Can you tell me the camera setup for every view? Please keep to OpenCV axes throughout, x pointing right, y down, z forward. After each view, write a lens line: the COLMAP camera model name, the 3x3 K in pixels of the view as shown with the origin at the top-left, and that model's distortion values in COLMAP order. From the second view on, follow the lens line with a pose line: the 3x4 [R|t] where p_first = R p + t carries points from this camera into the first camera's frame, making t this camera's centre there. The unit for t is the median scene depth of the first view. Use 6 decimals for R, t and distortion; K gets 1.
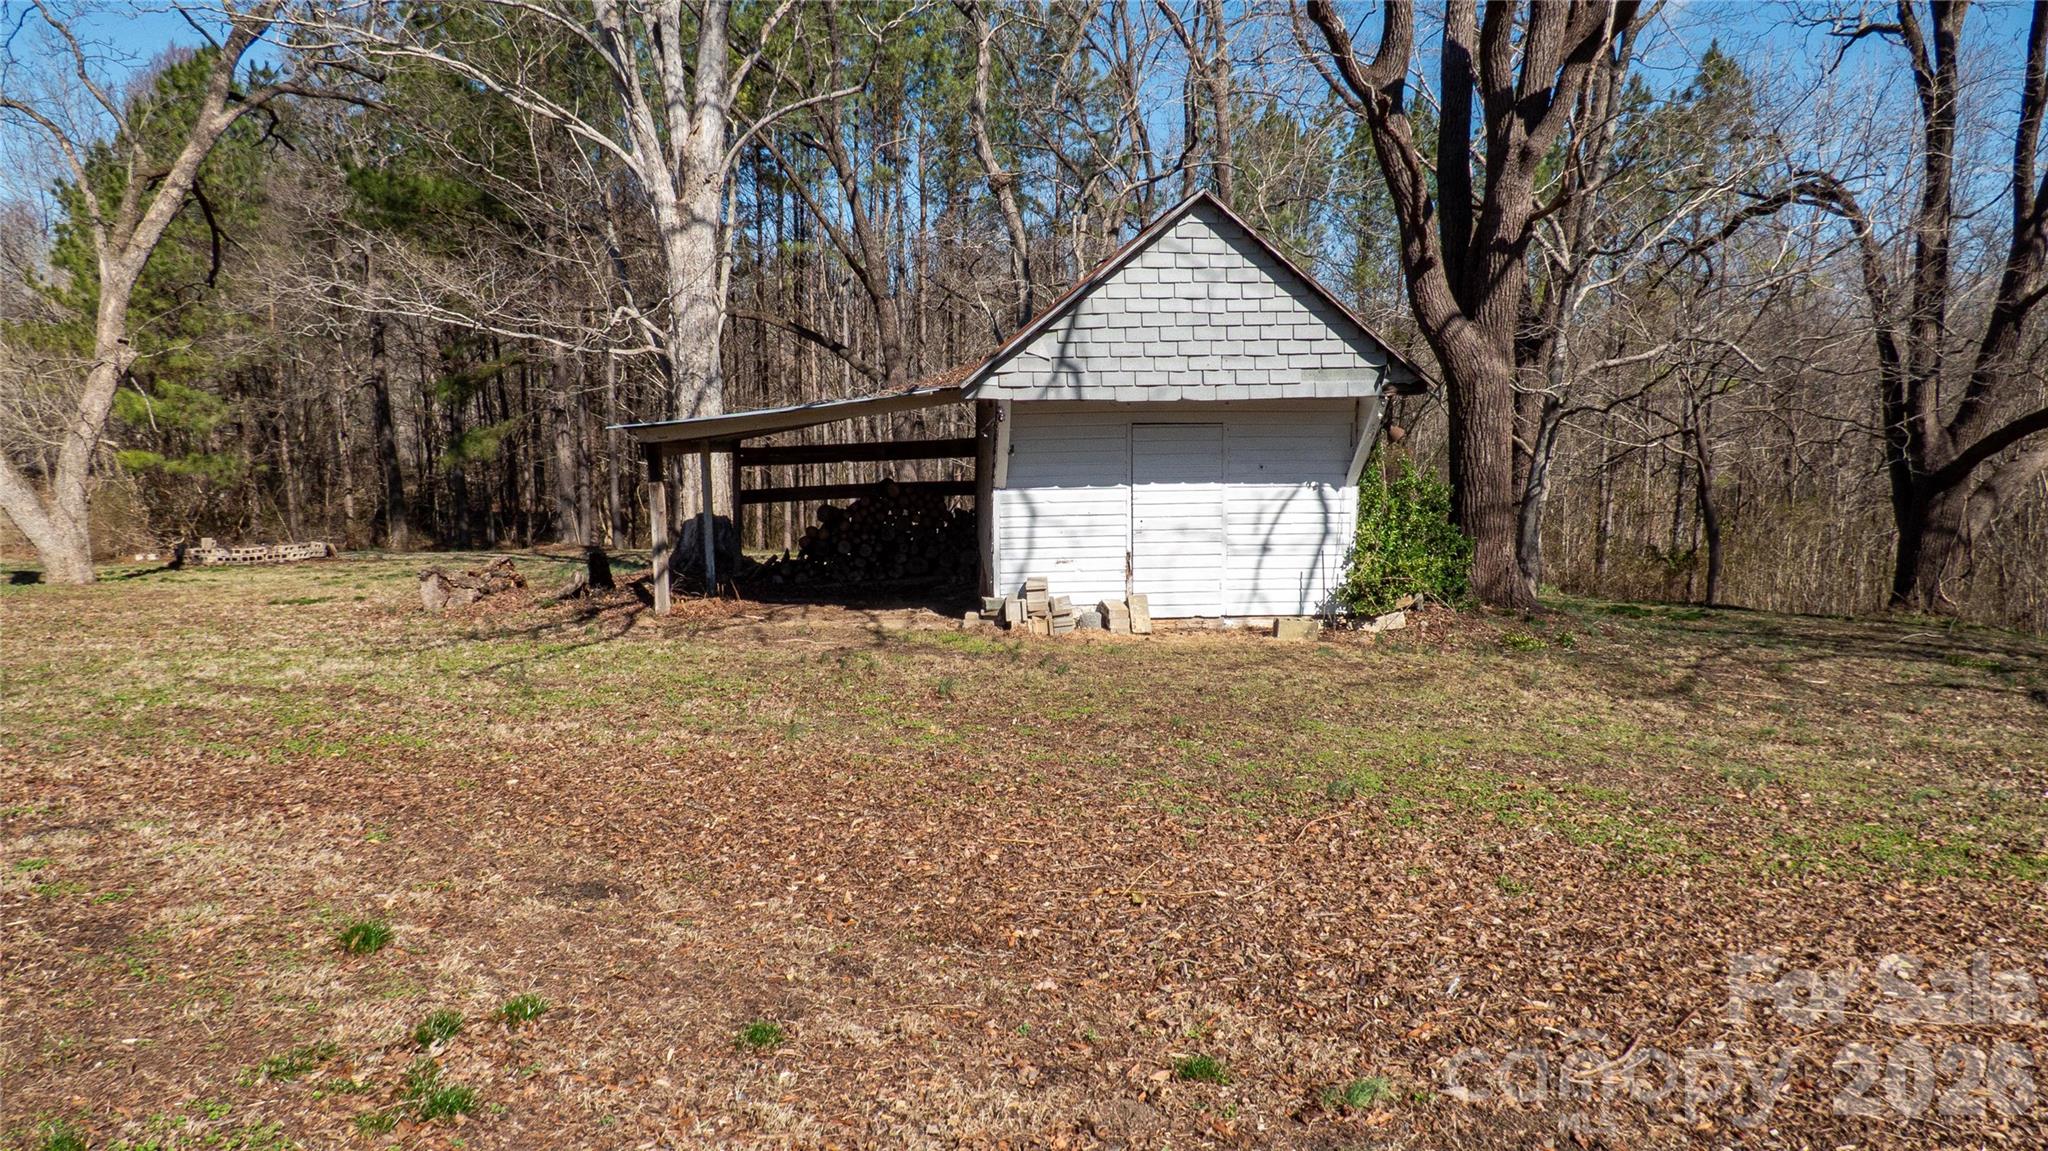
lens RADIAL K [[1242.2, 0, 1017.6], [0, 1242.2, 570.7], [0, 0, 1]] dist [-0.065238, 0.070093]
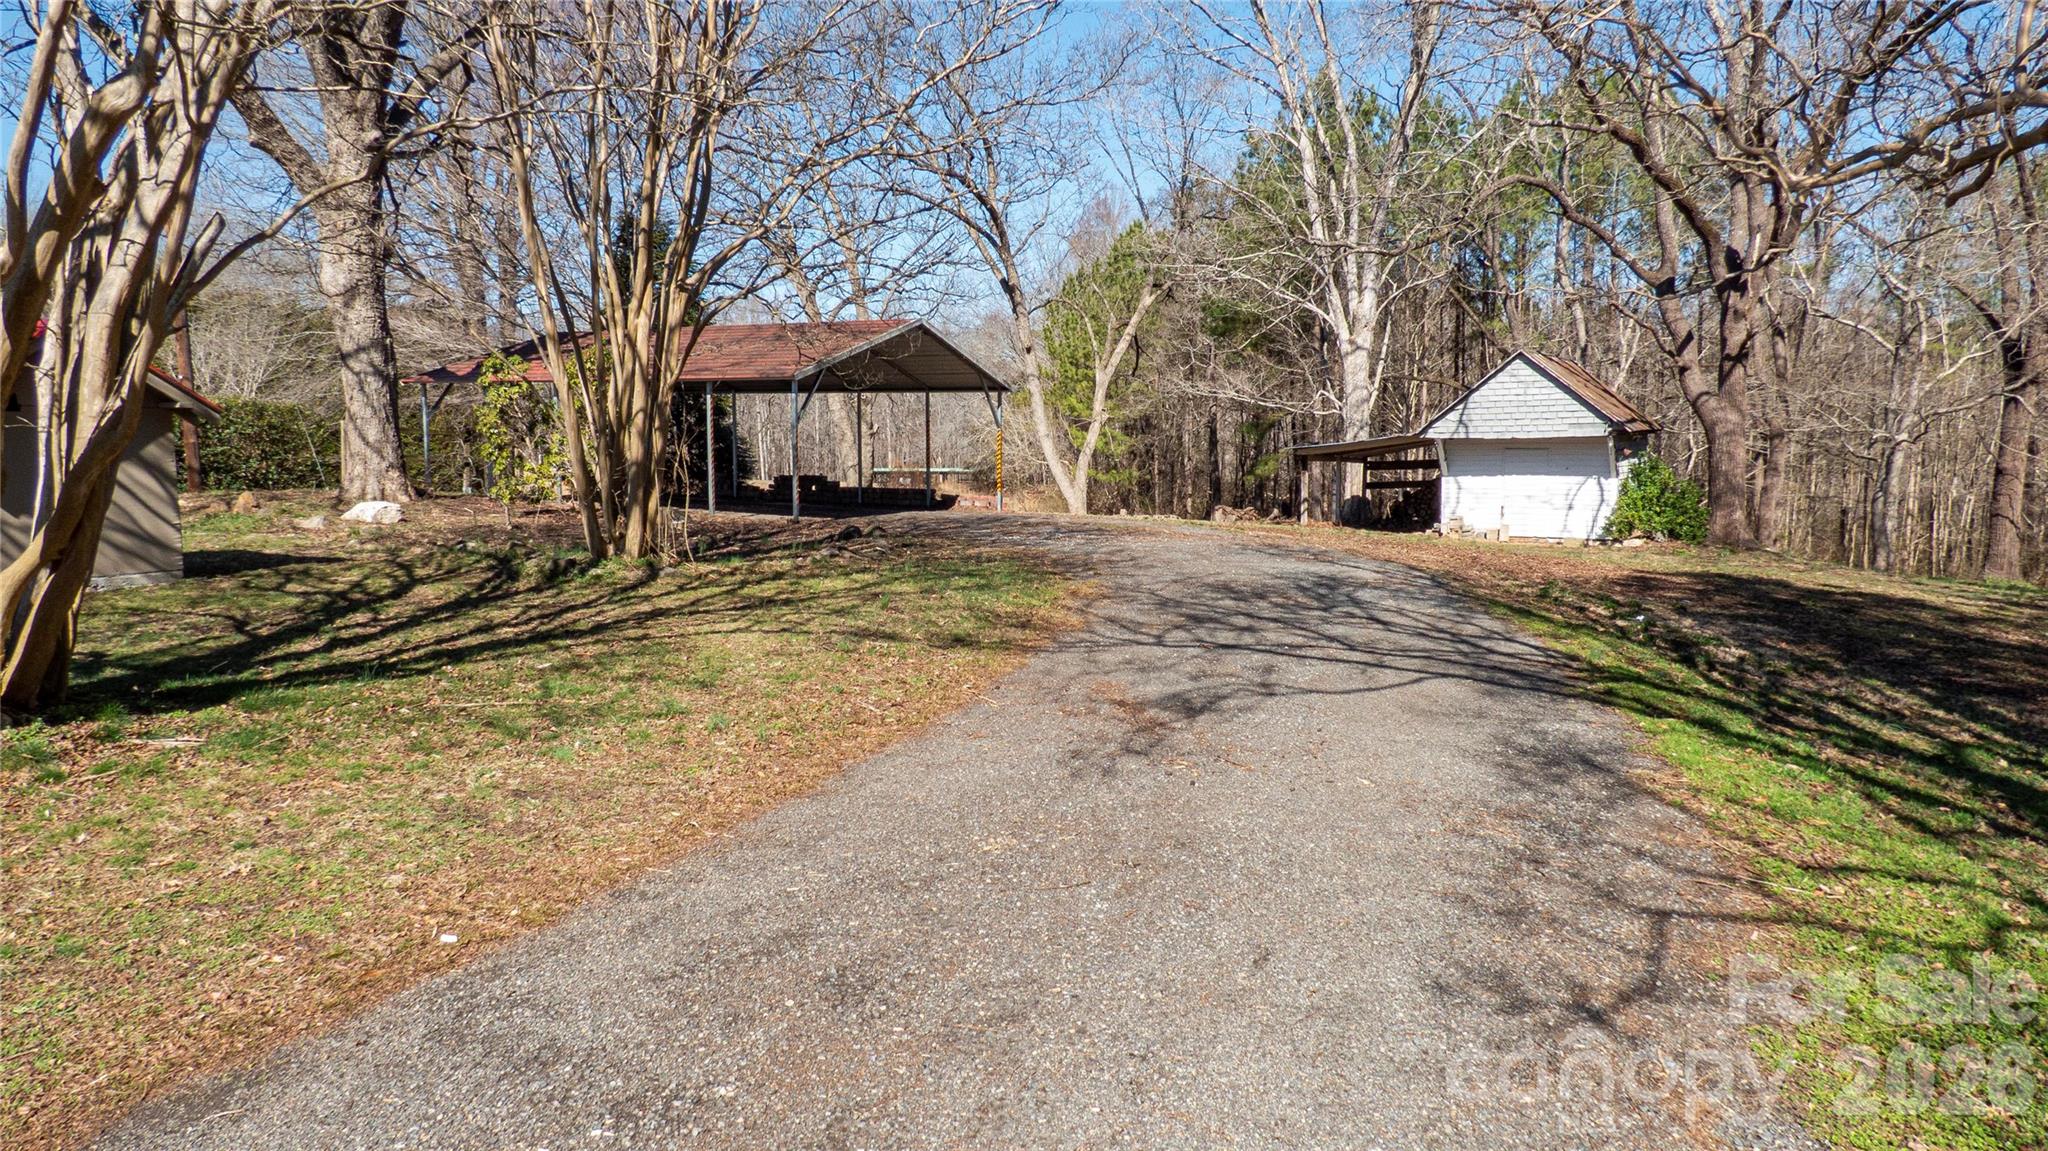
lens RADIAL K [[1242.2, 0, 1017.6], [0, 1242.2, 570.7], [0, 0, 1]] dist [-0.065238, 0.070093]
pose [[0.804535, 0.059657, -0.590902, 0.496626], [-0.076582, 0.997057, -0.003606, 0.124149], [0.588948, 0.048153, 0.806735, -0.913246]]
